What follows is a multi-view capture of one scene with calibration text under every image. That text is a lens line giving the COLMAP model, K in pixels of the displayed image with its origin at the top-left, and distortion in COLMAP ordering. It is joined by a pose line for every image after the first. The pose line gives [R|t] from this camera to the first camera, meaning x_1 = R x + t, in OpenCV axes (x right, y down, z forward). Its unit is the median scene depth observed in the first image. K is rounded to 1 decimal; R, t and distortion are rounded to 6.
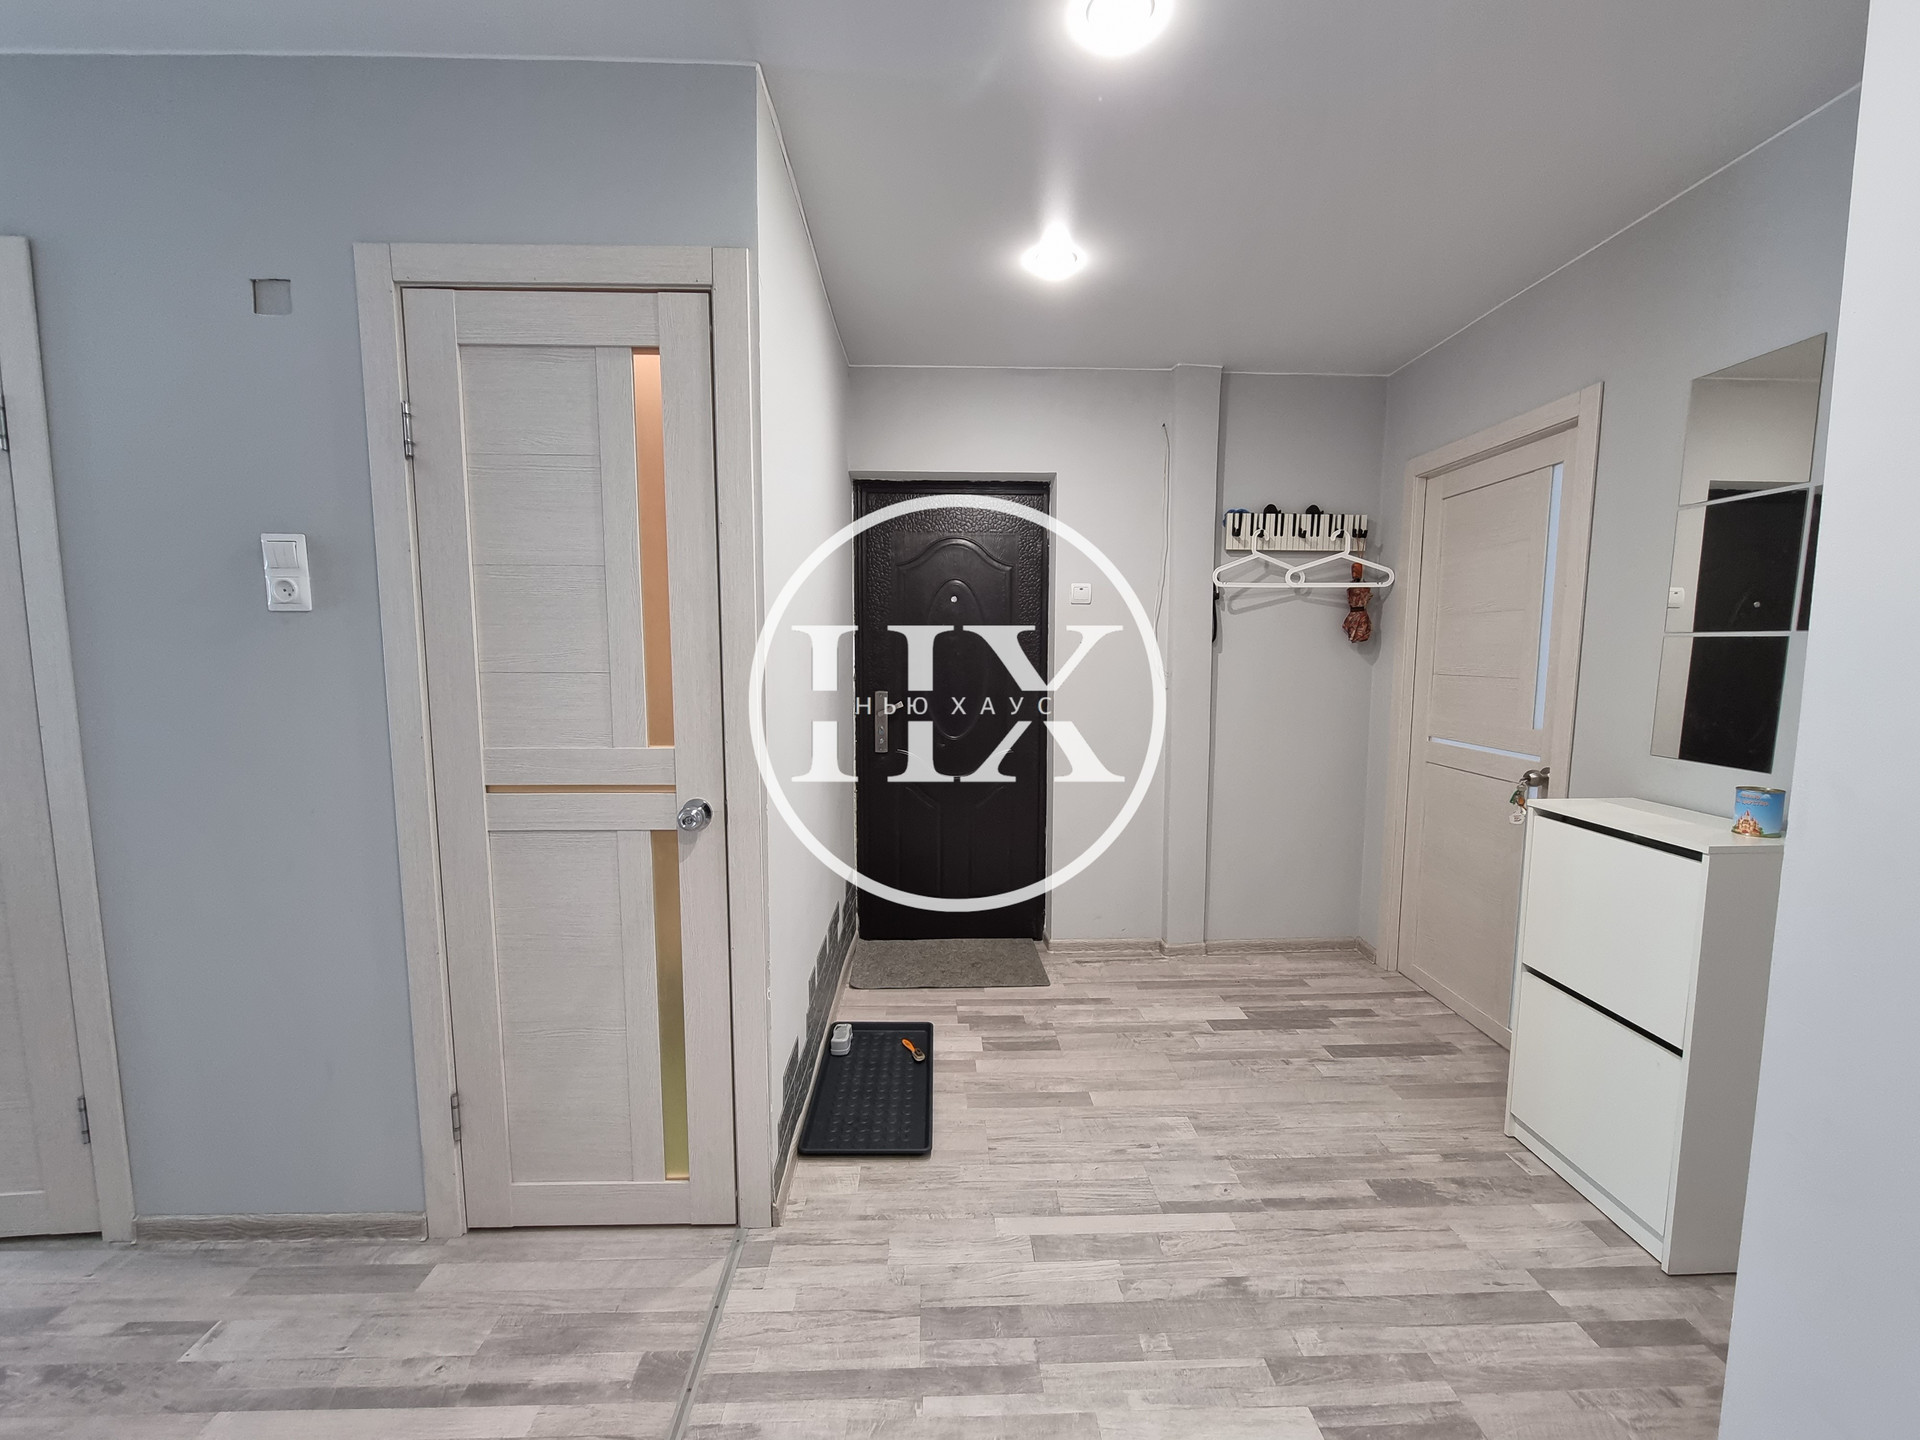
lens RADIAL K [[794.3, 0, 959.1], [0, 794.3, 735.4], [0, 0, 1]] dist [-0.007146, 0.001360]
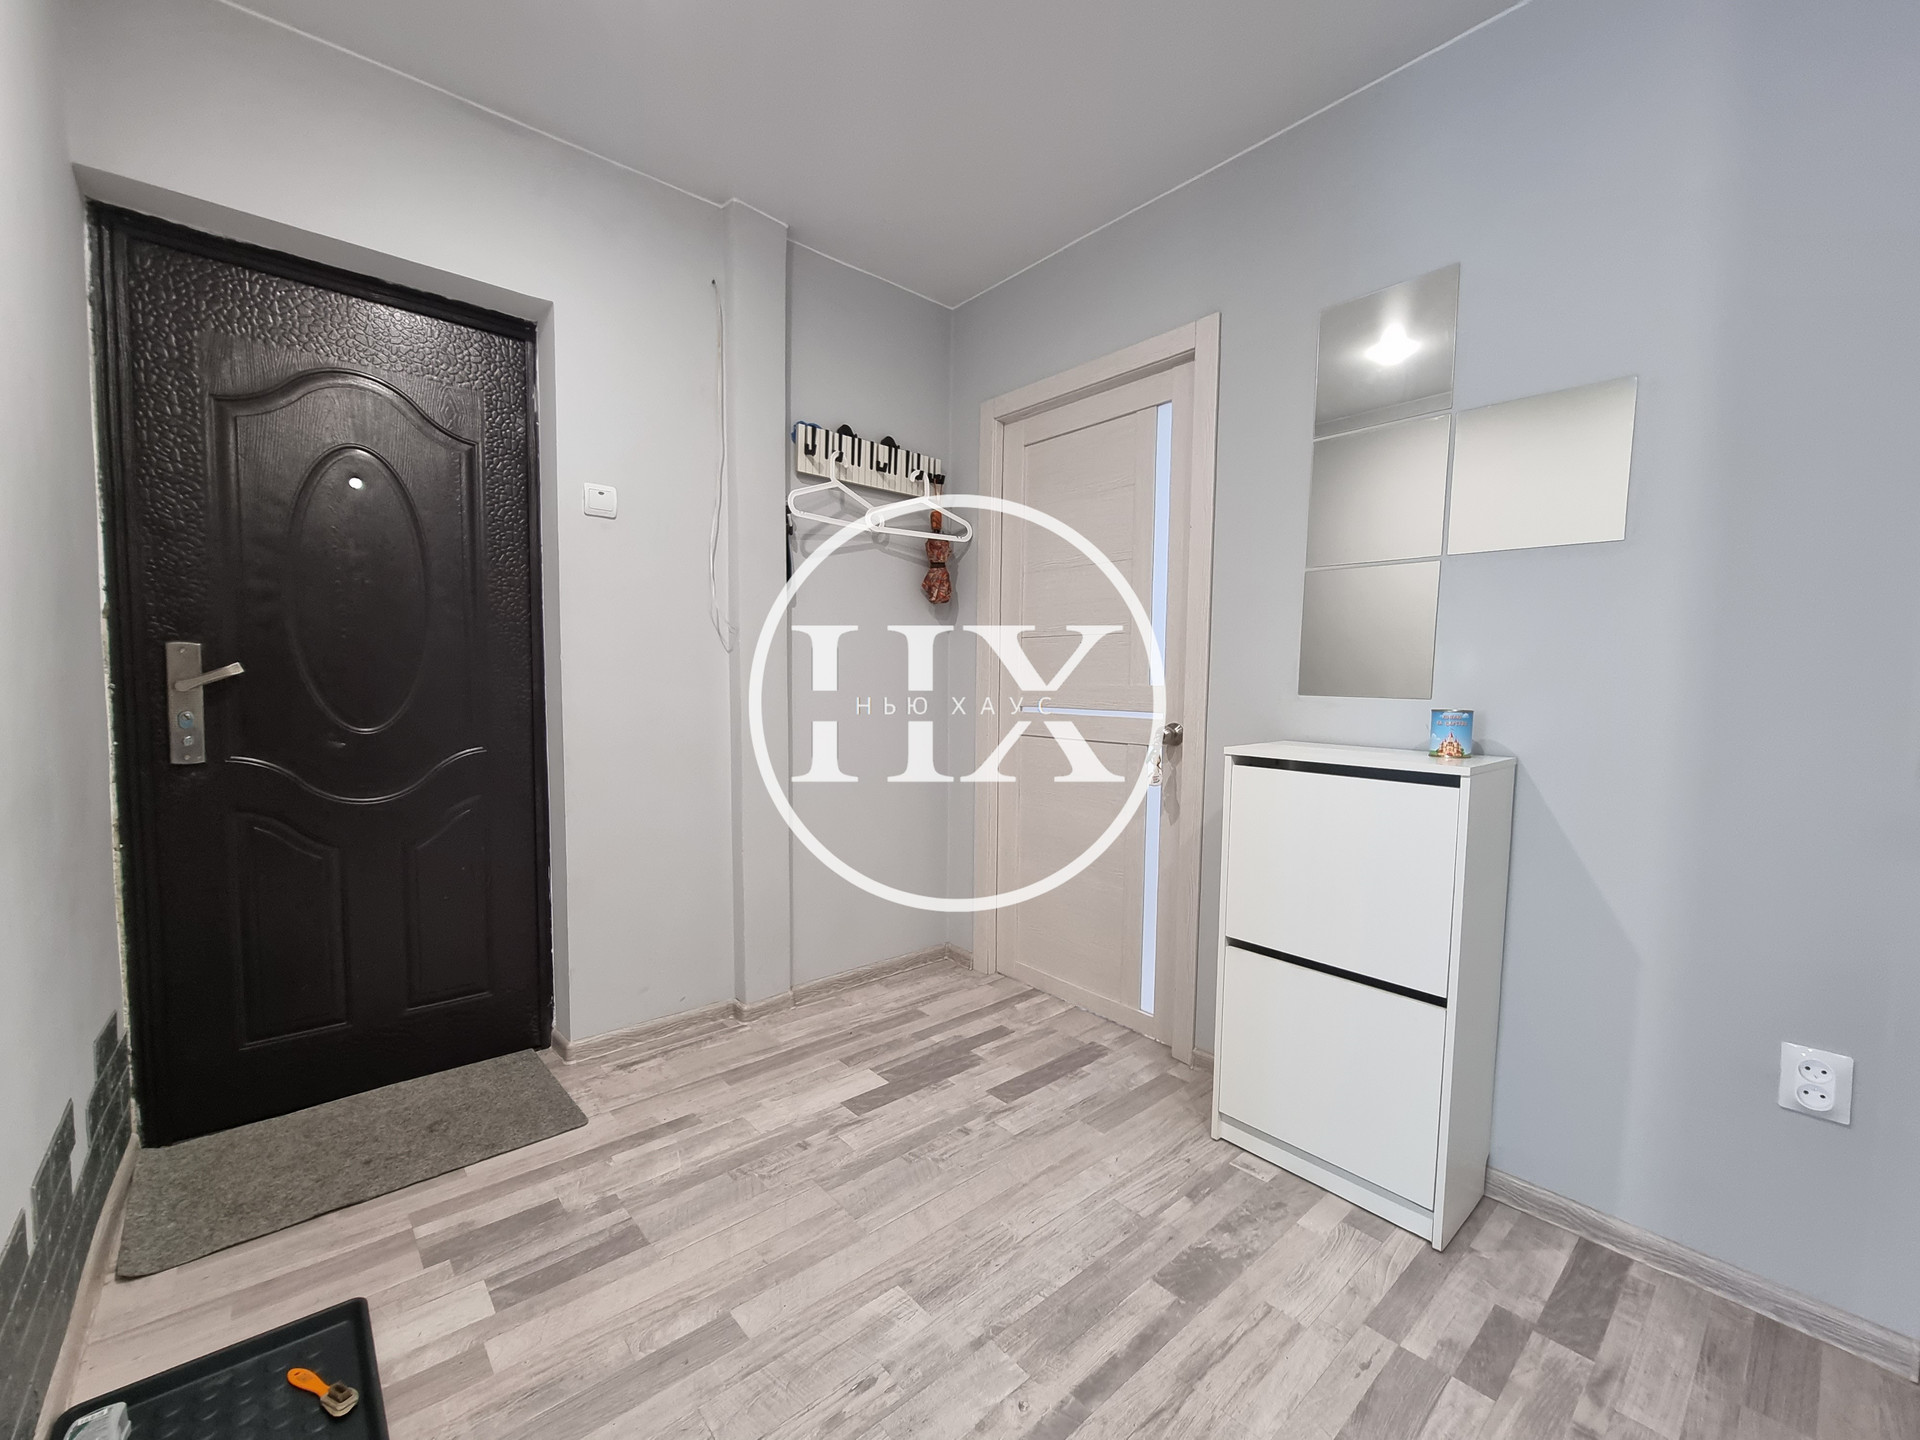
lens RADIAL K [[794.3, 0, 957.7], [0, 794.3, 737.0], [0, 0, 1]] dist [-0.007146, 0.001360]
pose [[0.772899, -0.036134, 0.633499, -0.045226], [0.055806, 0.998379, -0.011141, 0.045521], [-0.632070, 0.043964, 0.773663, 0.369364]]
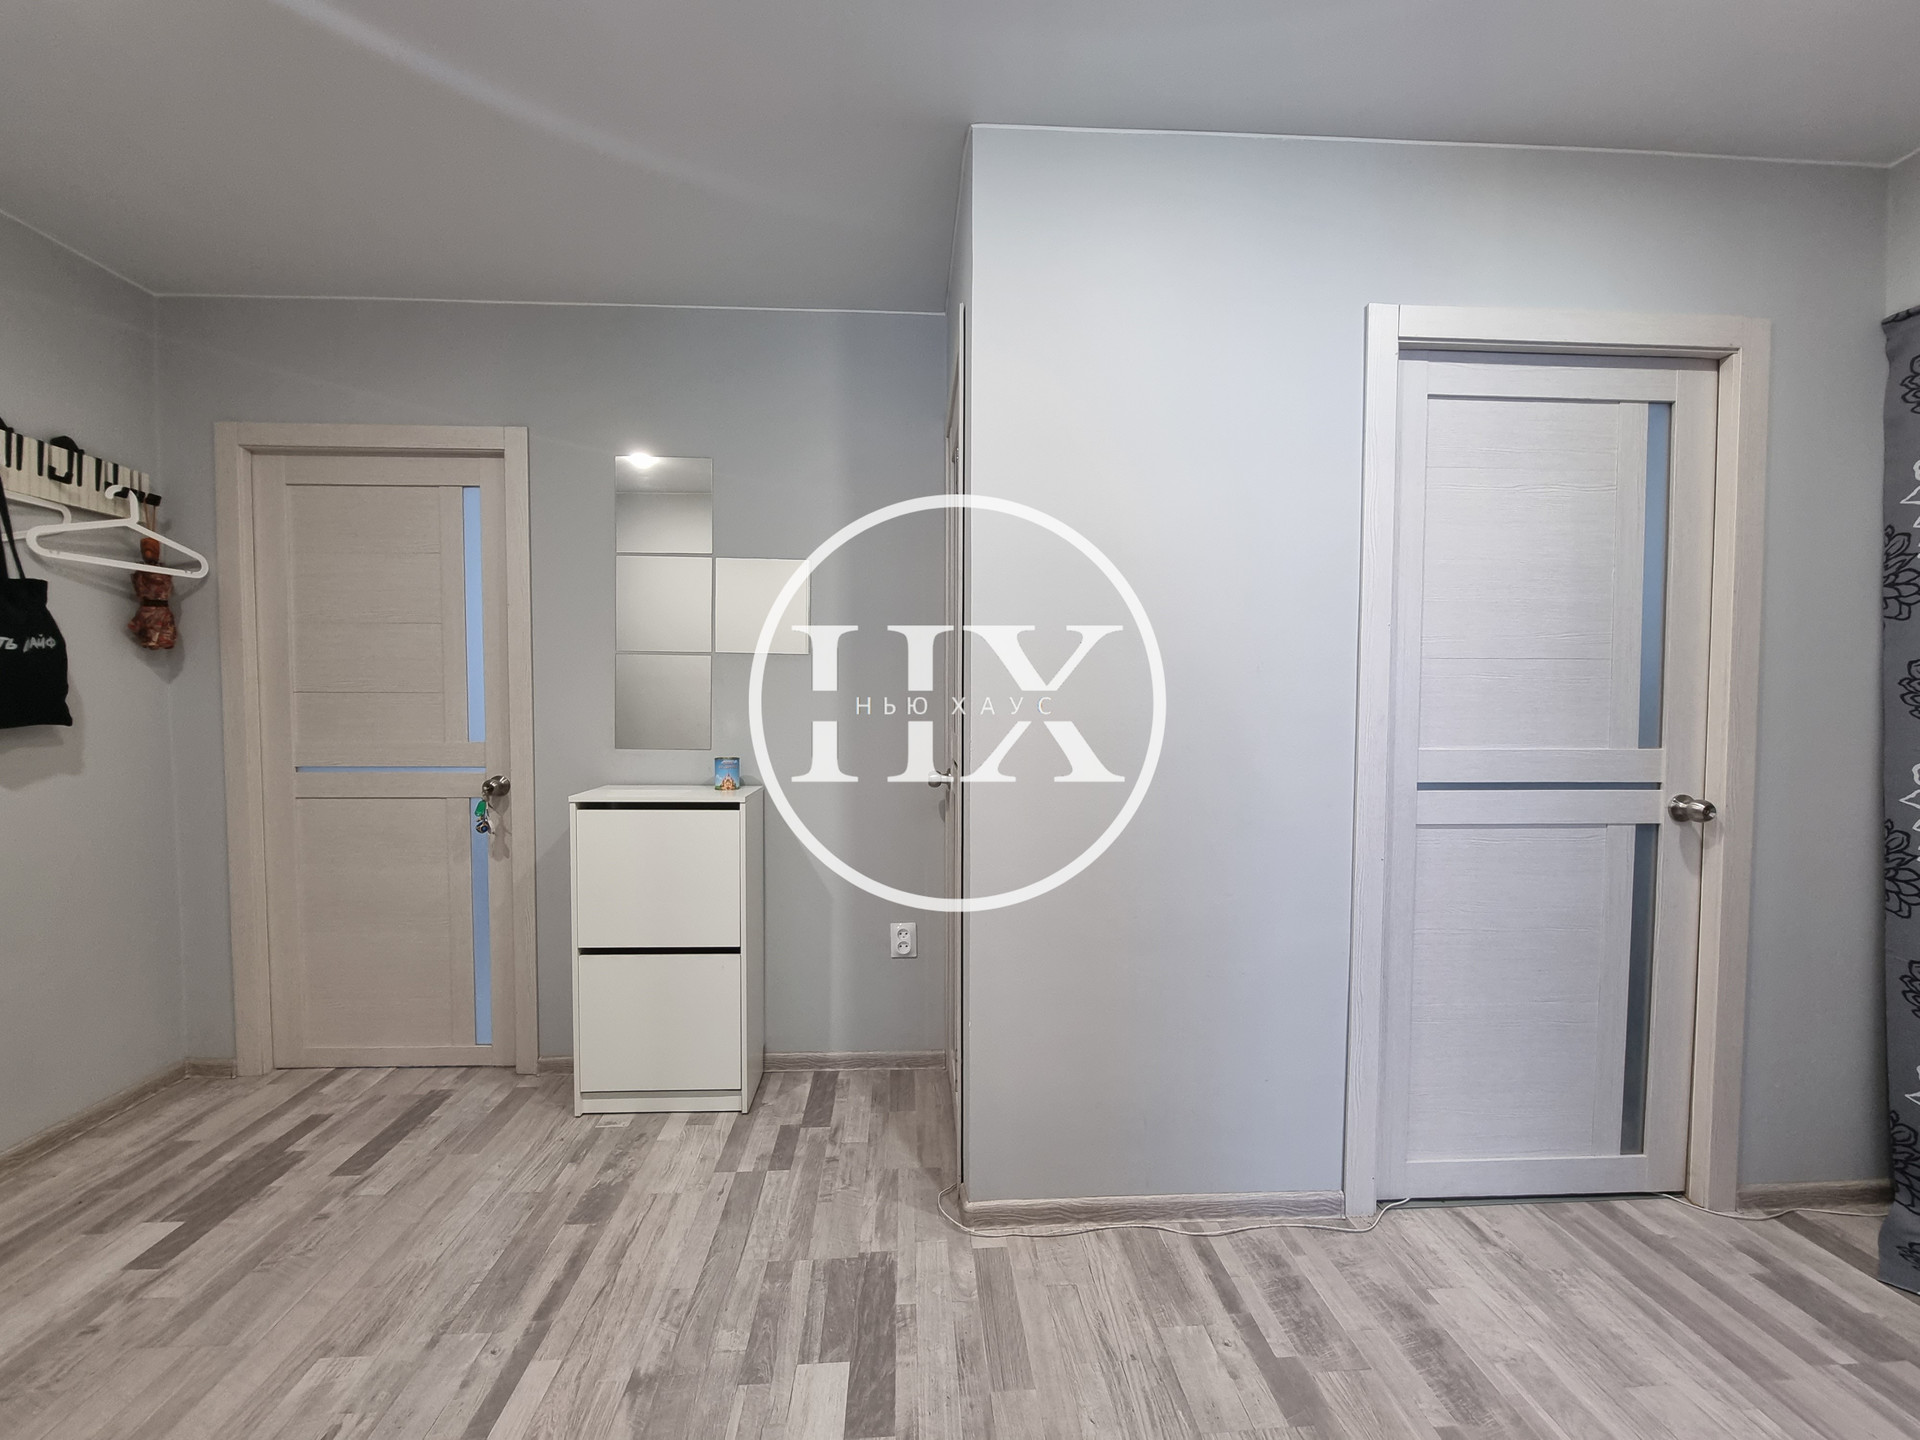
lens RADIAL K [[794.3, 0, 957.4], [0, 794.3, 733.8], [0, 0, 1]] dist [-0.007146, 0.001360]
pose [[-0.033117, -0.039481, 0.998671, -0.276560], [0.102531, 0.993813, 0.042689, 0.002586], [-0.994178, 0.103809, -0.028864, 0.358032]]
